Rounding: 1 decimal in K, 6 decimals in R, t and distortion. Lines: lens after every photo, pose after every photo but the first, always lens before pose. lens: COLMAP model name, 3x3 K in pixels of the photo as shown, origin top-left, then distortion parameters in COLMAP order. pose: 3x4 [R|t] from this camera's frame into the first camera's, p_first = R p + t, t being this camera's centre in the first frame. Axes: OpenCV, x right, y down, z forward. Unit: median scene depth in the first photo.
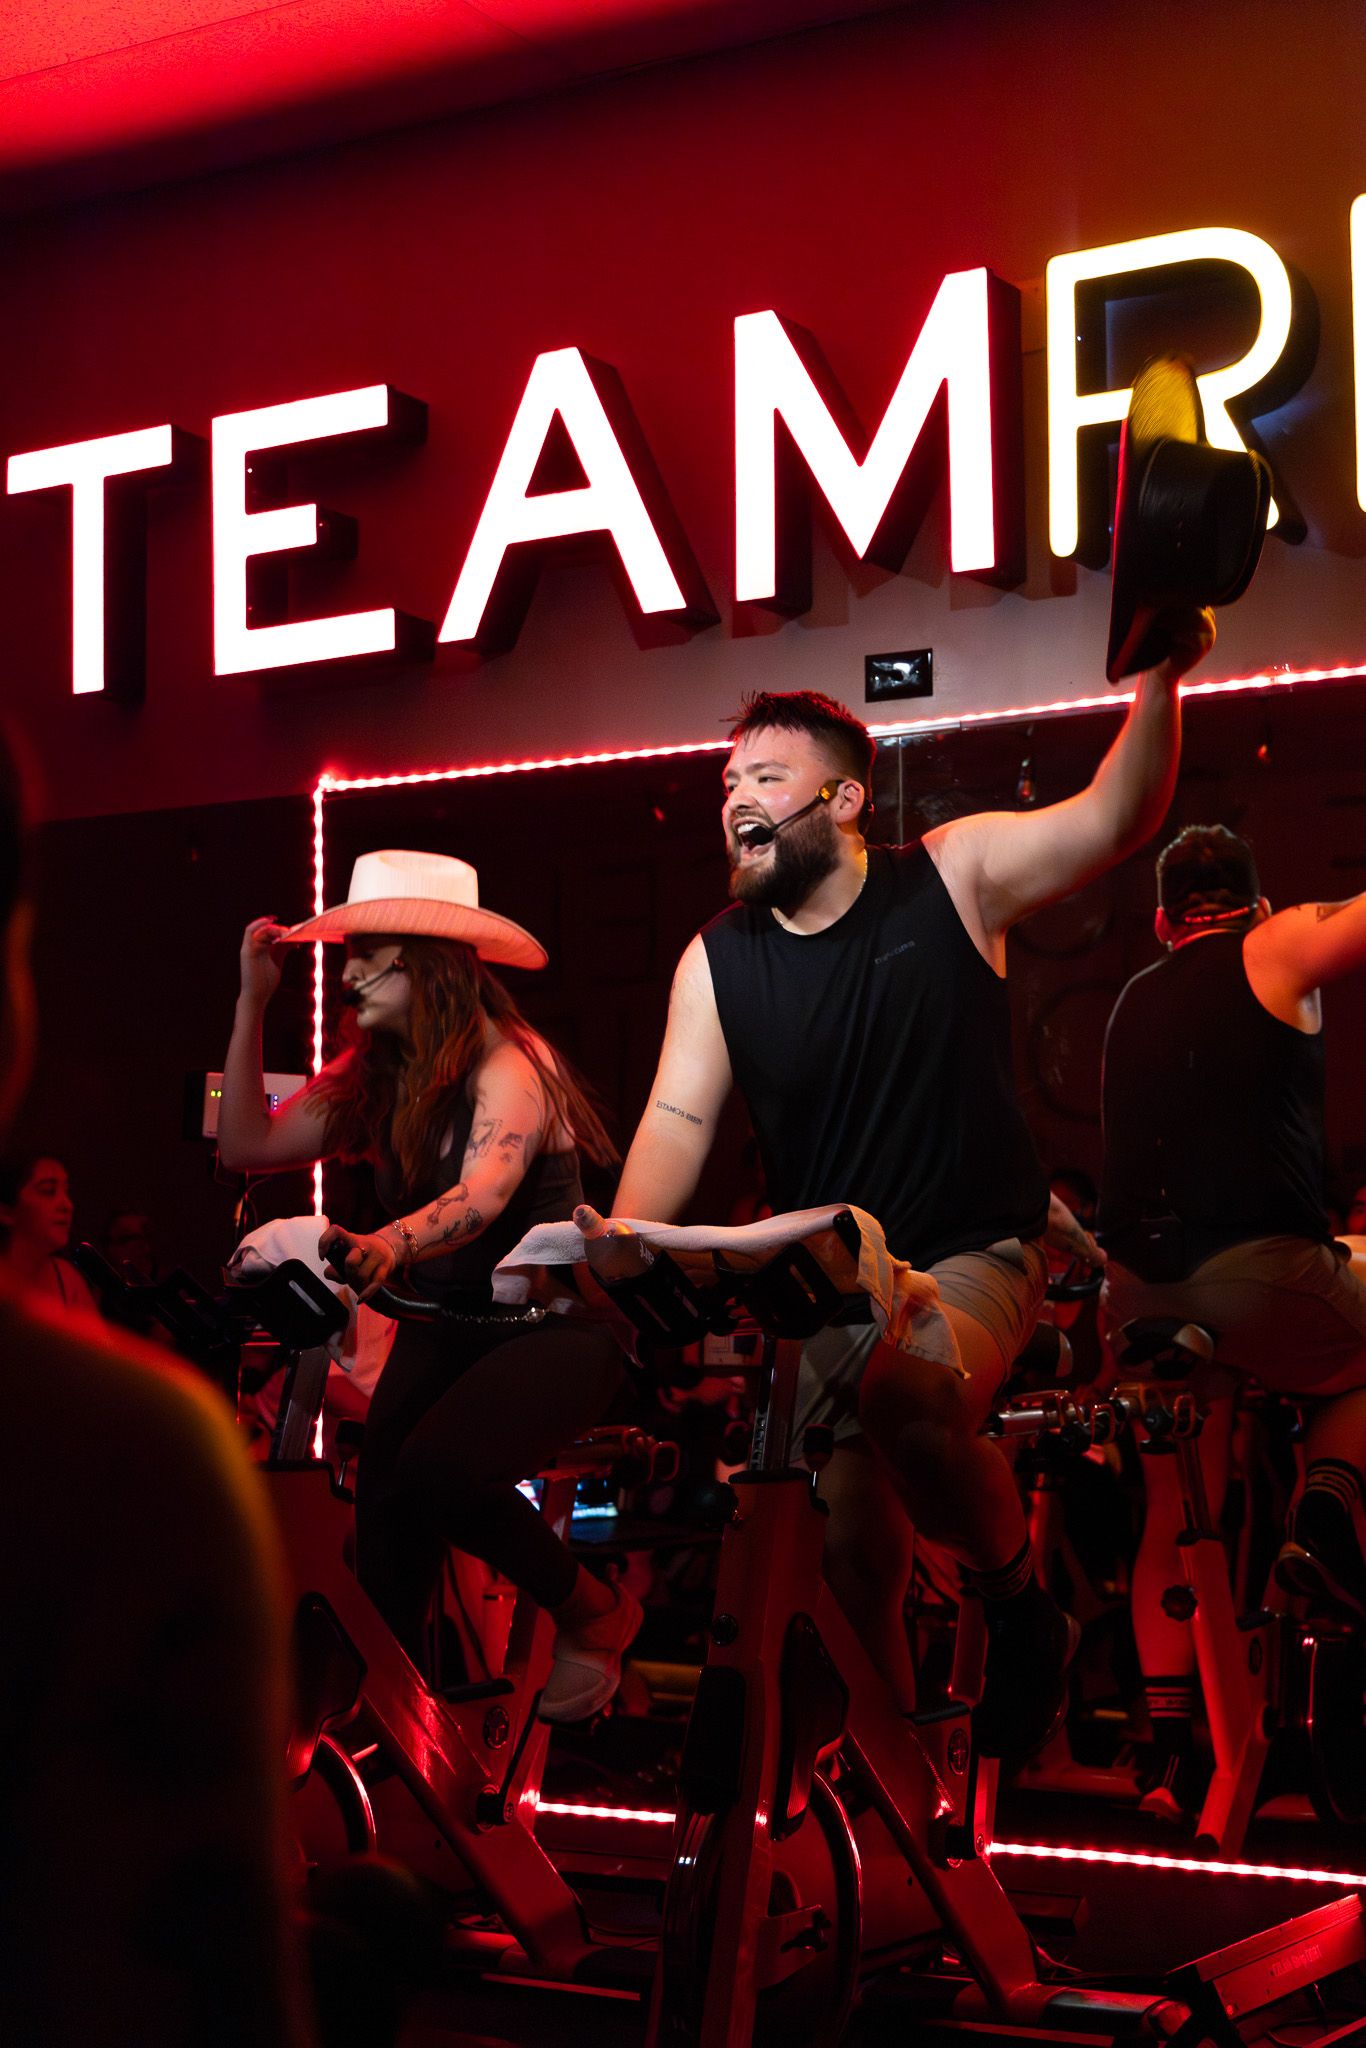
lens RADIAL K [[3297.7, 0, 681.0], [0, 3297.7, 1013.6], [0, 0, 1]] dist [0.071203, 0.000000]
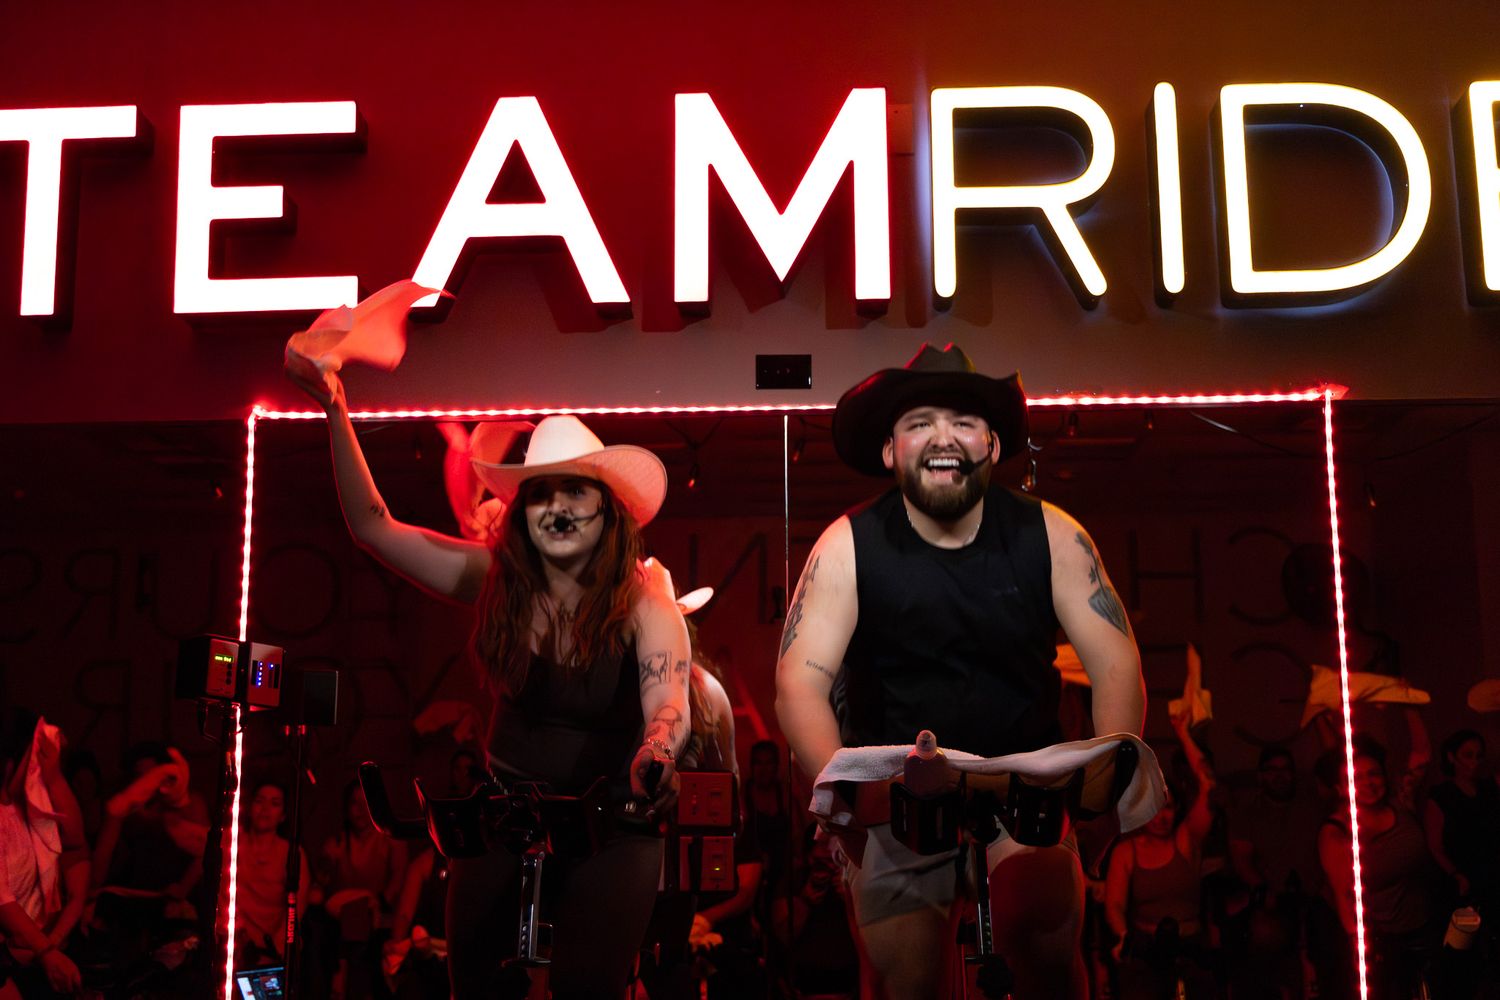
lens RADIAL K [[2121.2, 0, 757.4], [0, 2121.2, 502.2], [0, 0, 1]] dist [-0.003141, 0.000000]
pose [[0.868369, 0.092434, 0.487228, -0.352653], [-0.040334, 0.992385, -0.116385, 0.050536], [-0.494275, 0.081413, 0.865485, 0.255398]]
